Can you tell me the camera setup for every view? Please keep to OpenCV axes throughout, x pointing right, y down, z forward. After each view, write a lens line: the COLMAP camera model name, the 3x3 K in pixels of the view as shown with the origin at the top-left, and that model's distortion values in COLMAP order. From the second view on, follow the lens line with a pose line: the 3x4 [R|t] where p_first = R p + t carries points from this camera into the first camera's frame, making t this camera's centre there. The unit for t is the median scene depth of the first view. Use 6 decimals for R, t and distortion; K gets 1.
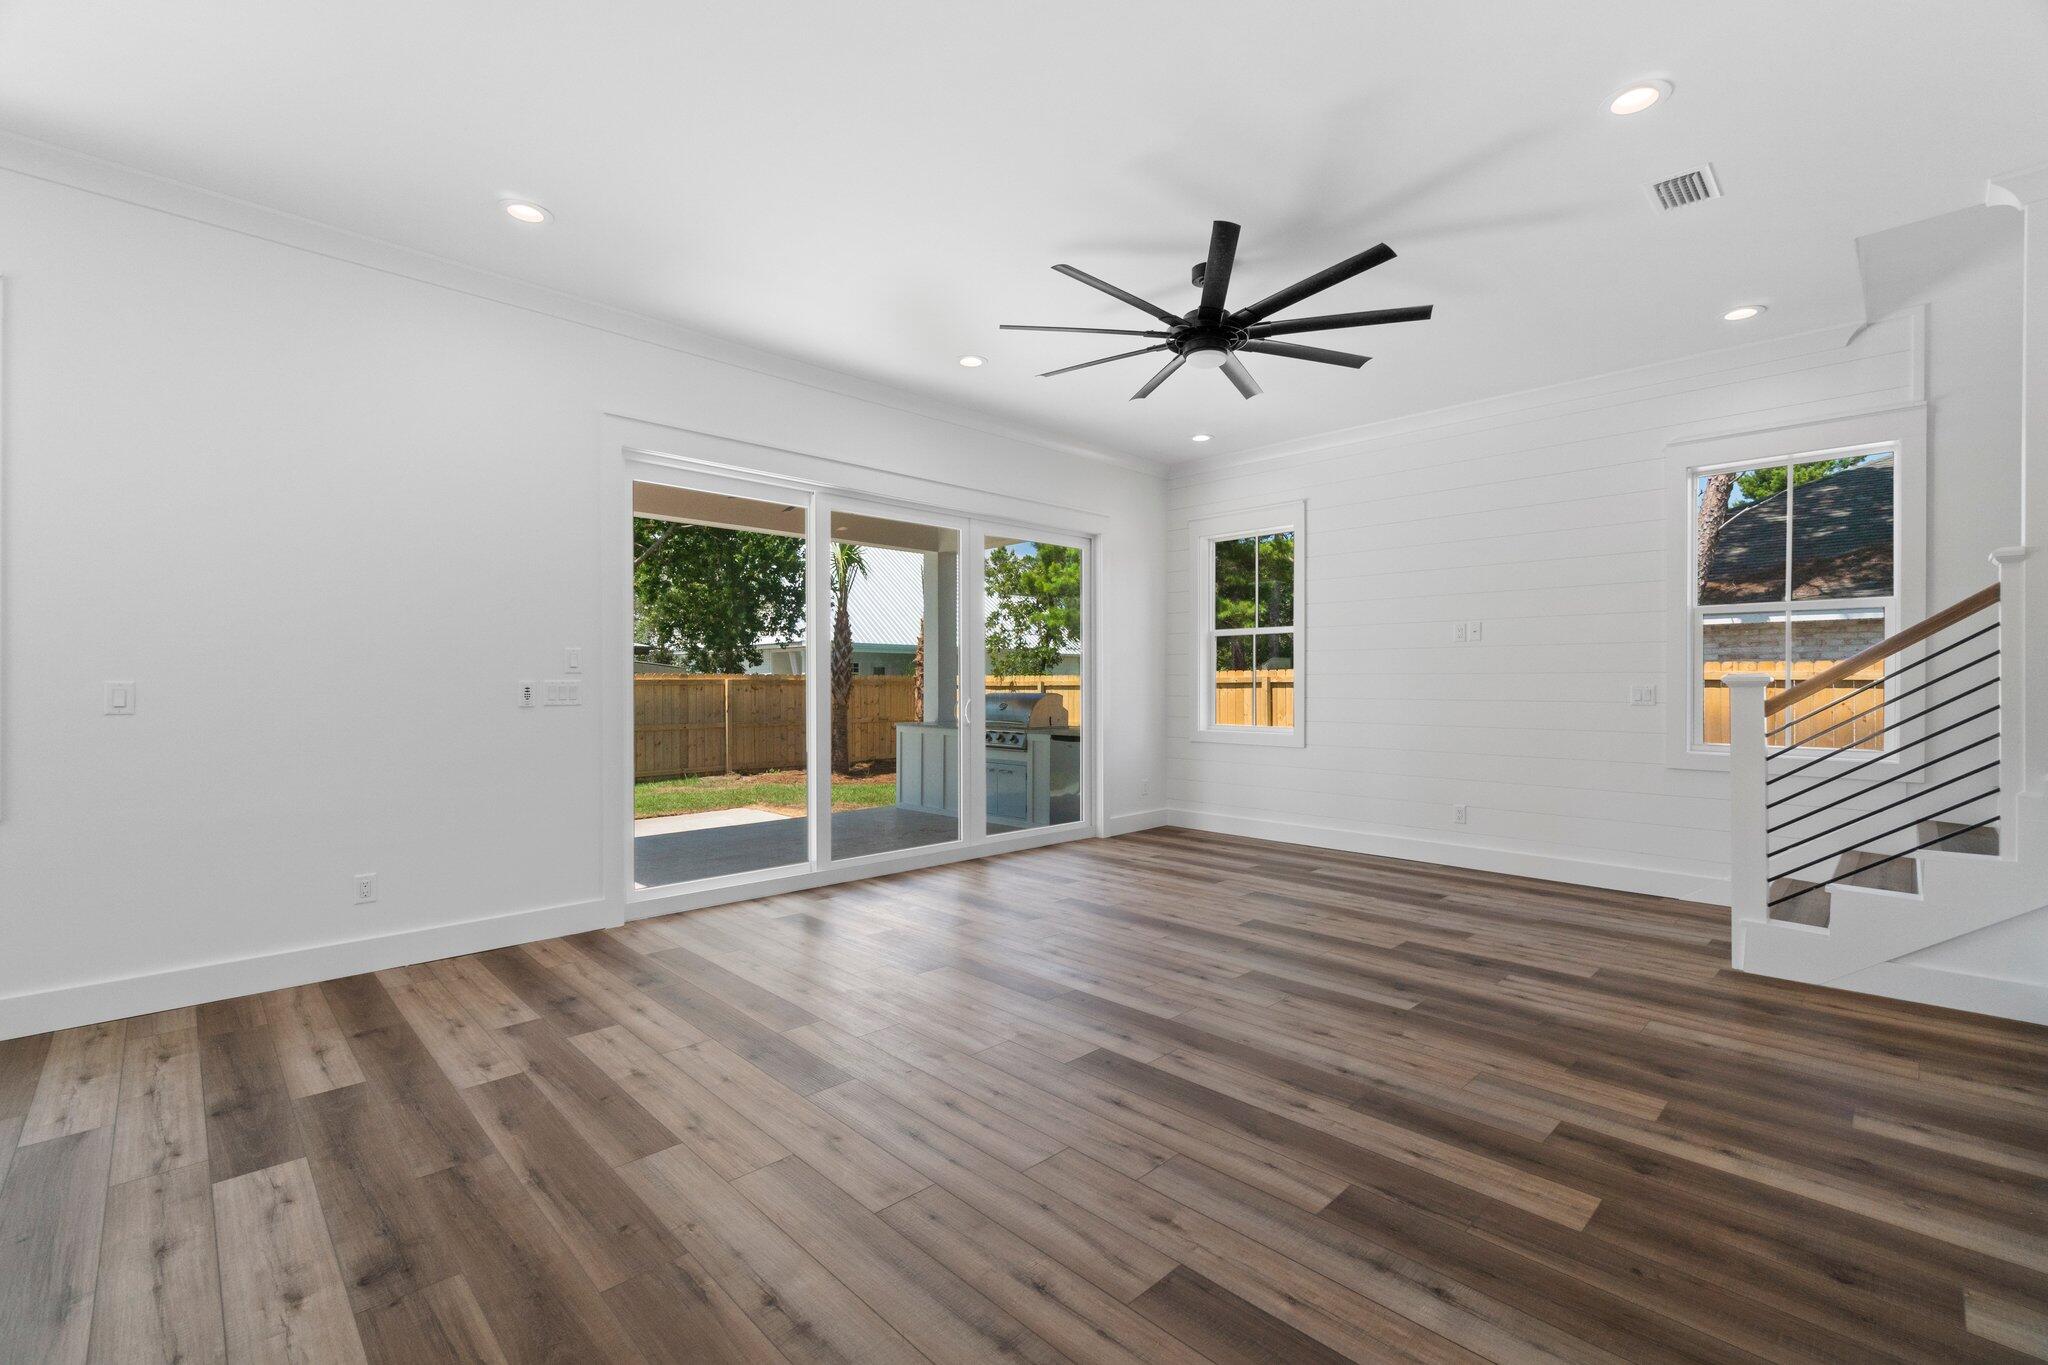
lens RADIAL K [[898.6, 0, 1015.4], [0, 898.6, 678.6], [0, 0, 1]] dist [-0.006007, 0.001946]
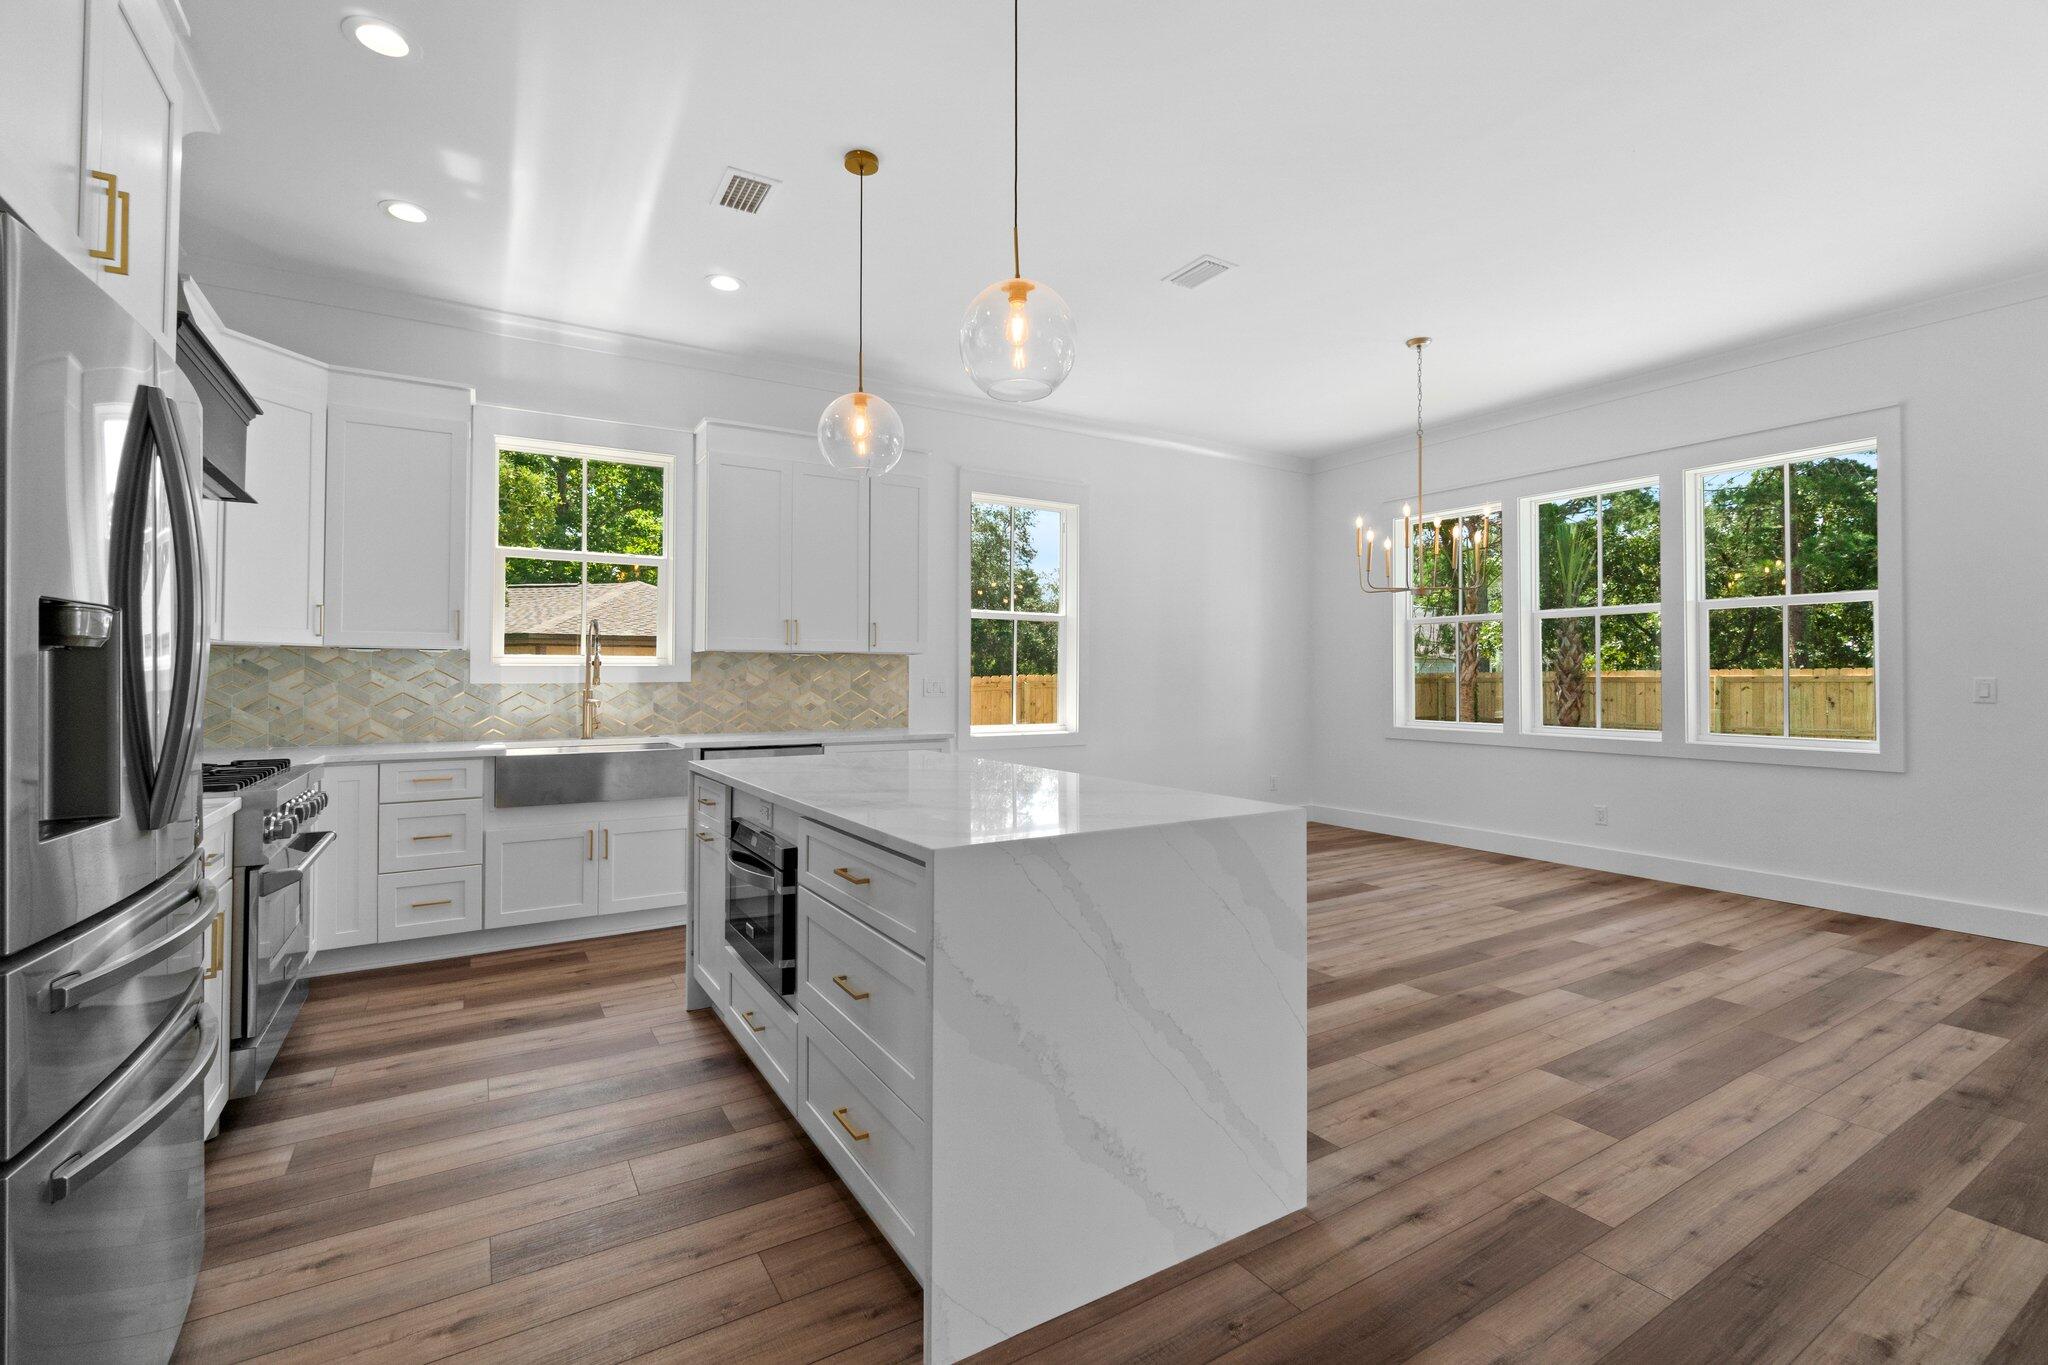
lens RADIAL K [[898.6, 0, 1028.0], [0, 898.6, 675.9], [0, 0, 1]] dist [-0.006007, 0.001946]
pose [[-0.212655, -0.003184, -0.977122, 0.538190], [0.002564, 0.999989, -0.003817, 0.000250], [0.977124, -0.003317, -0.212645, -0.089324]]
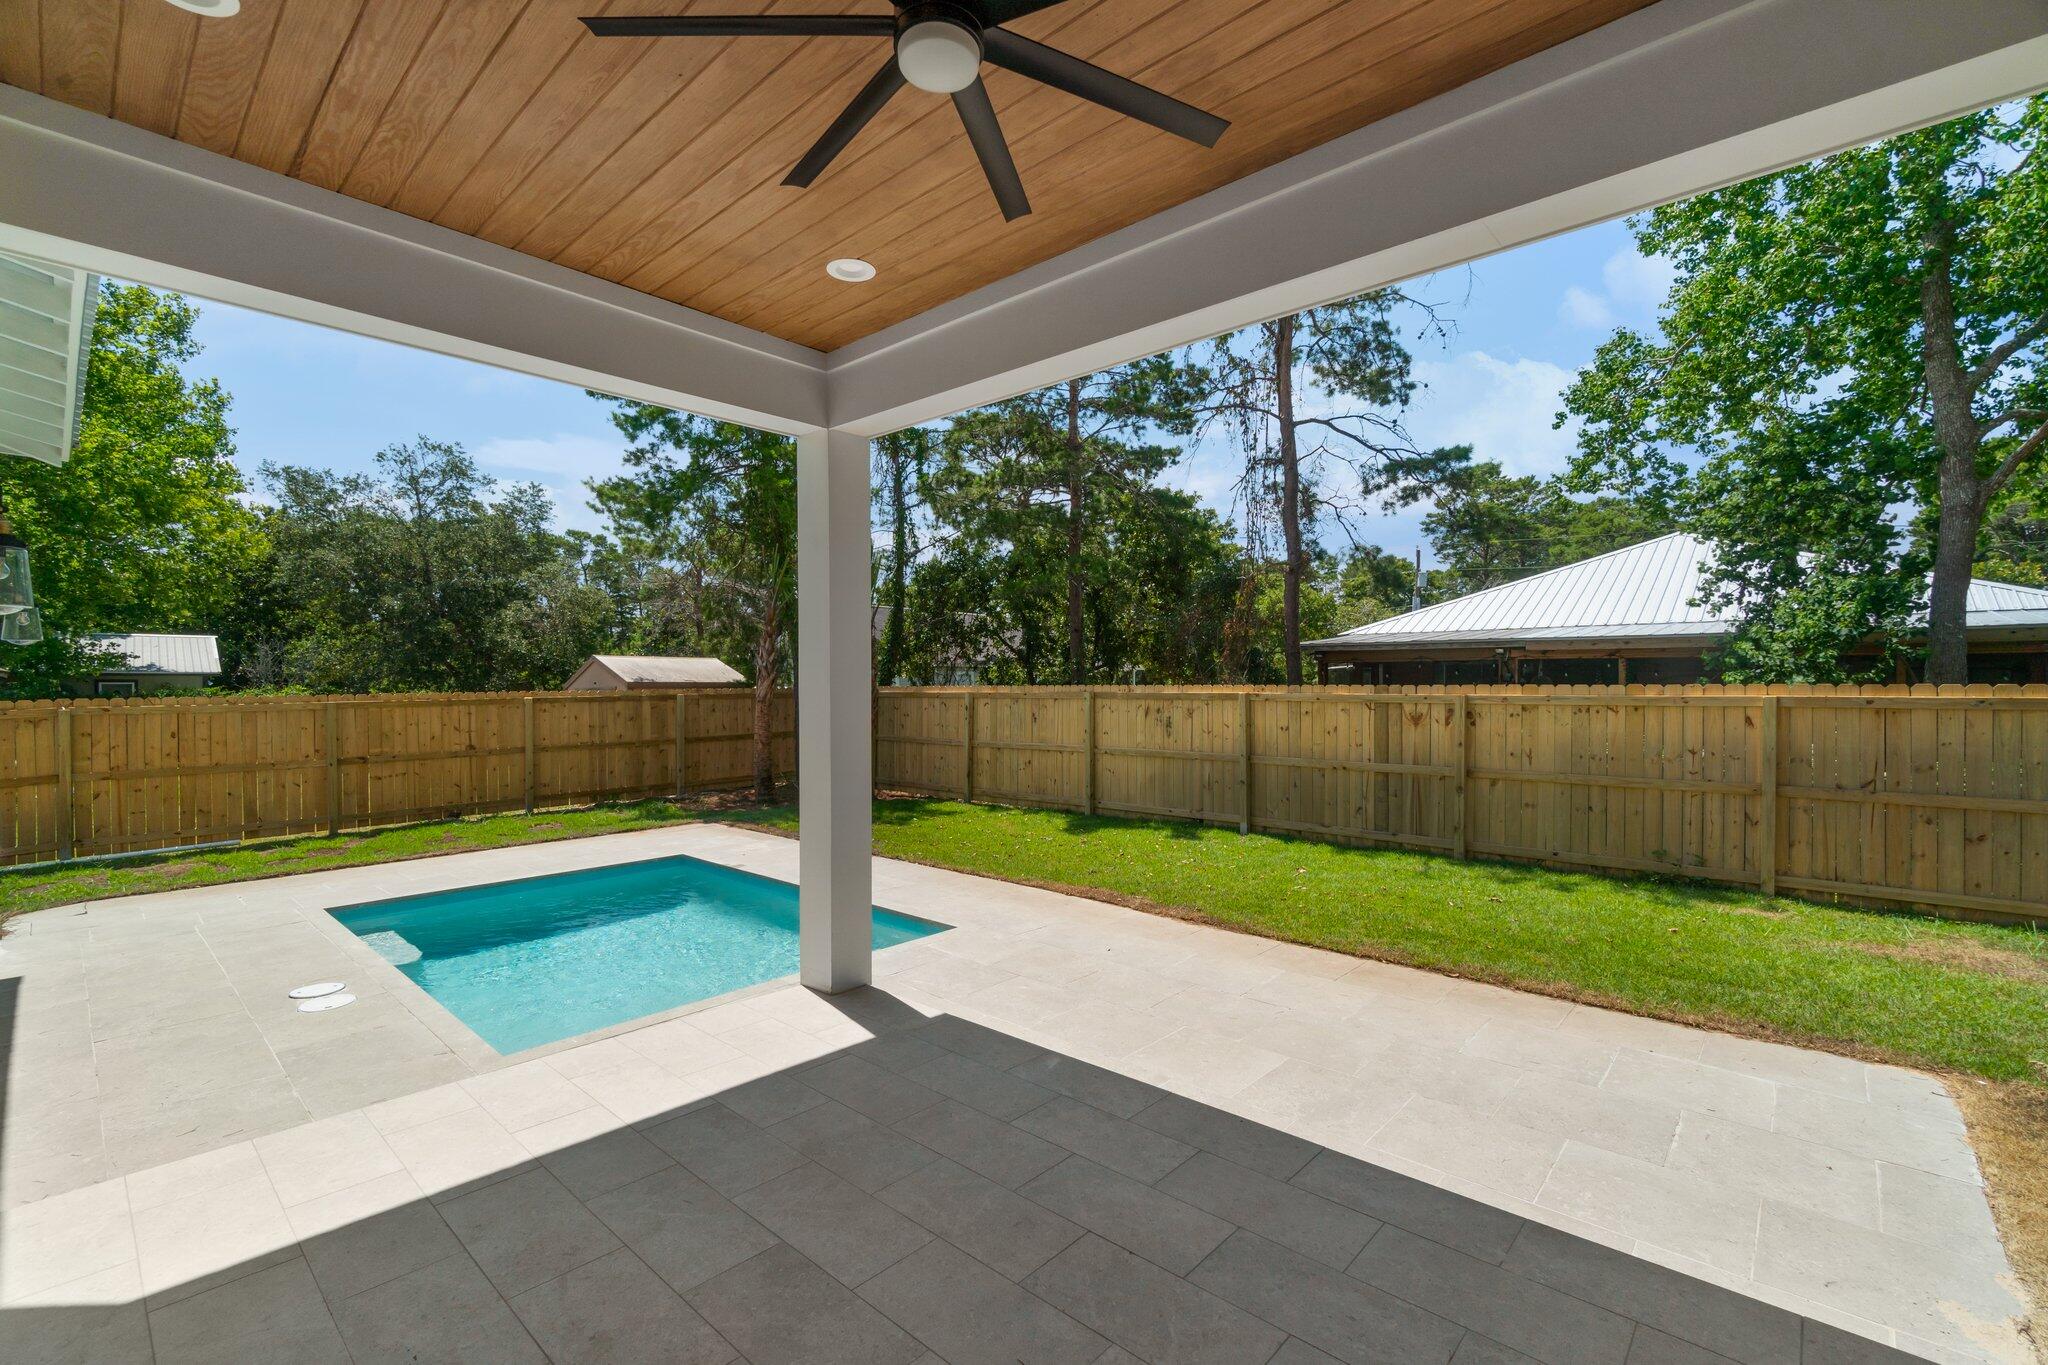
lens RADIAL K [[898.6, 0, 1032.1], [0, 898.6, 687.2], [0, 0, 1]] dist [-0.006007, 0.001946]
pose [[0.071961, 0.004626, -0.997397, 0.092552], [0.008411, 0.999951, 0.005244, -0.045684], [0.997372, -0.008766, 0.071918, 2.040644]]
